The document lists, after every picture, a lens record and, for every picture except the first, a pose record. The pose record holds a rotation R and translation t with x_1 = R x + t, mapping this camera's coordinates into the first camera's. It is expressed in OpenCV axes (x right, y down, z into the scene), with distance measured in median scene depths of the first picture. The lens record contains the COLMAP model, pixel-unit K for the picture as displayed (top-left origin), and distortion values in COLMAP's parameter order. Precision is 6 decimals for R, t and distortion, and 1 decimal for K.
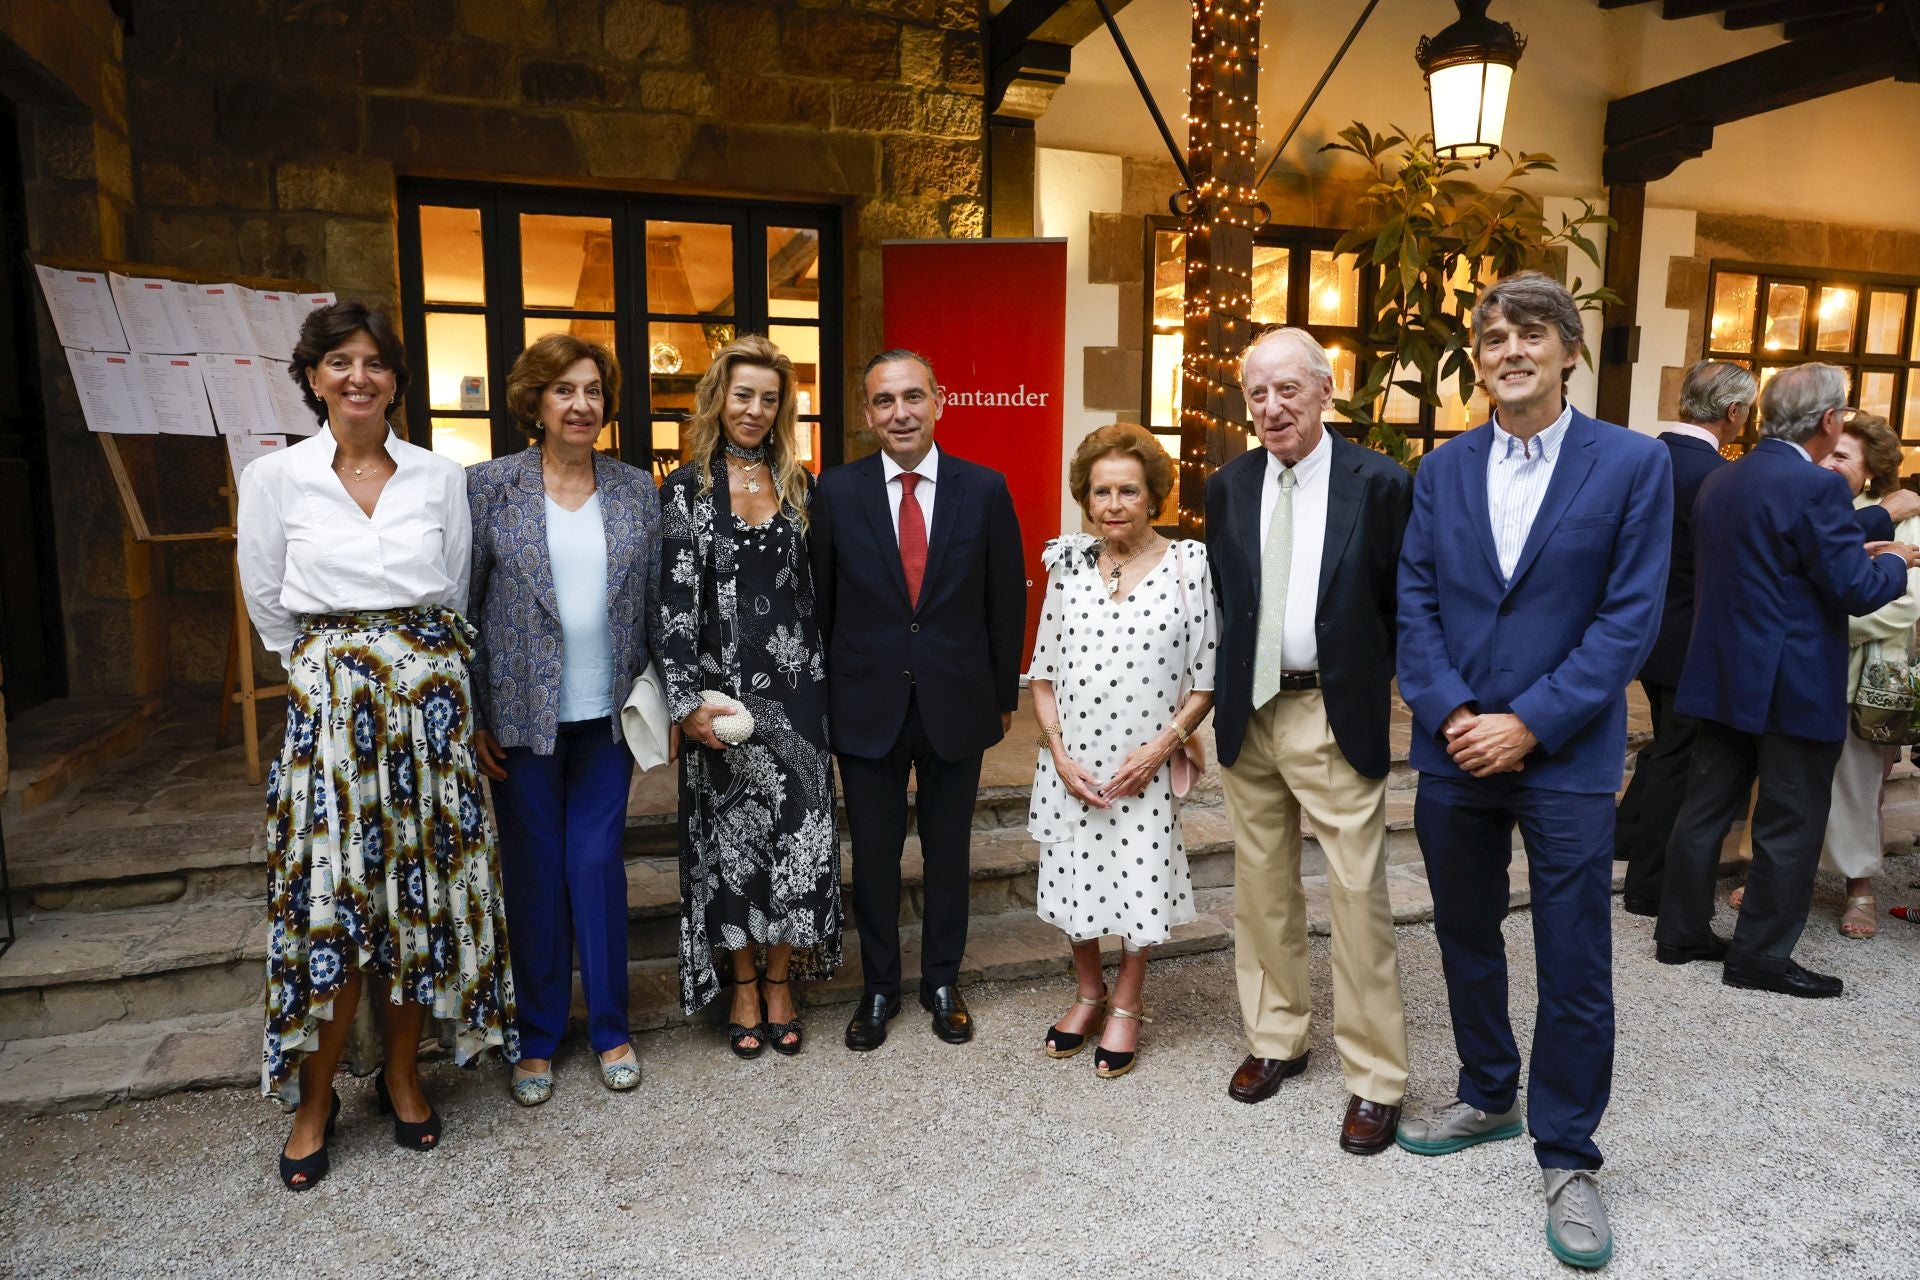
lens RADIAL K [[1265.3, 0, 956.0], [0, 1265.3, 640.3], [0, 0, 1]] dist [-0.003584, -0.004190]
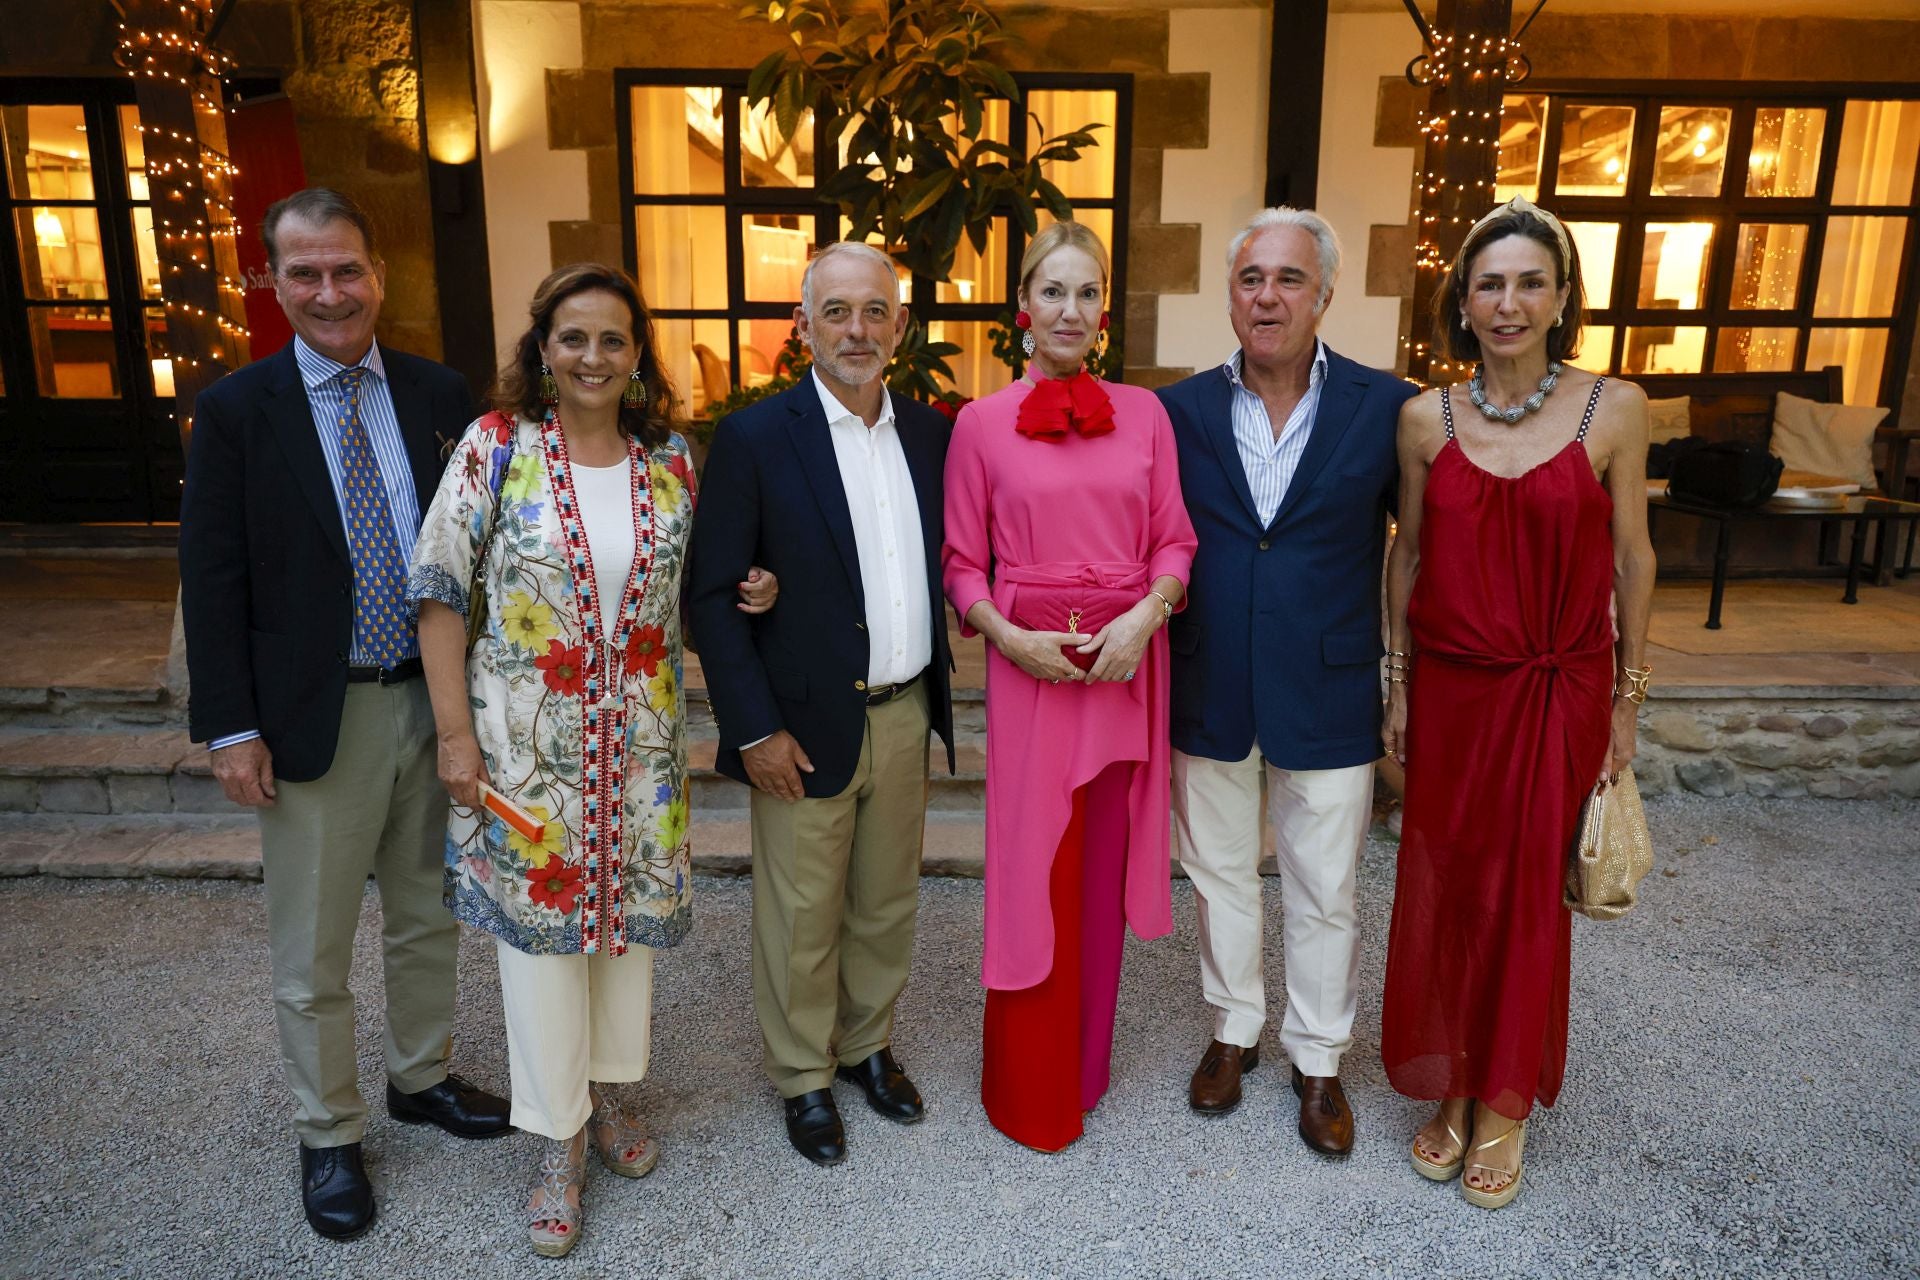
lens RADIAL K [[1265.3, 0, 958.1], [0, 1265.3, 632.4], [0, 0, 1]] dist [-0.003584, -0.004190]
pose [[0.951271, 0.068779, -0.300587, 0.708077], [-0.043867, 0.995077, 0.088864, -0.032826], [0.305220, -0.071348, 0.949605, 0.213609]]
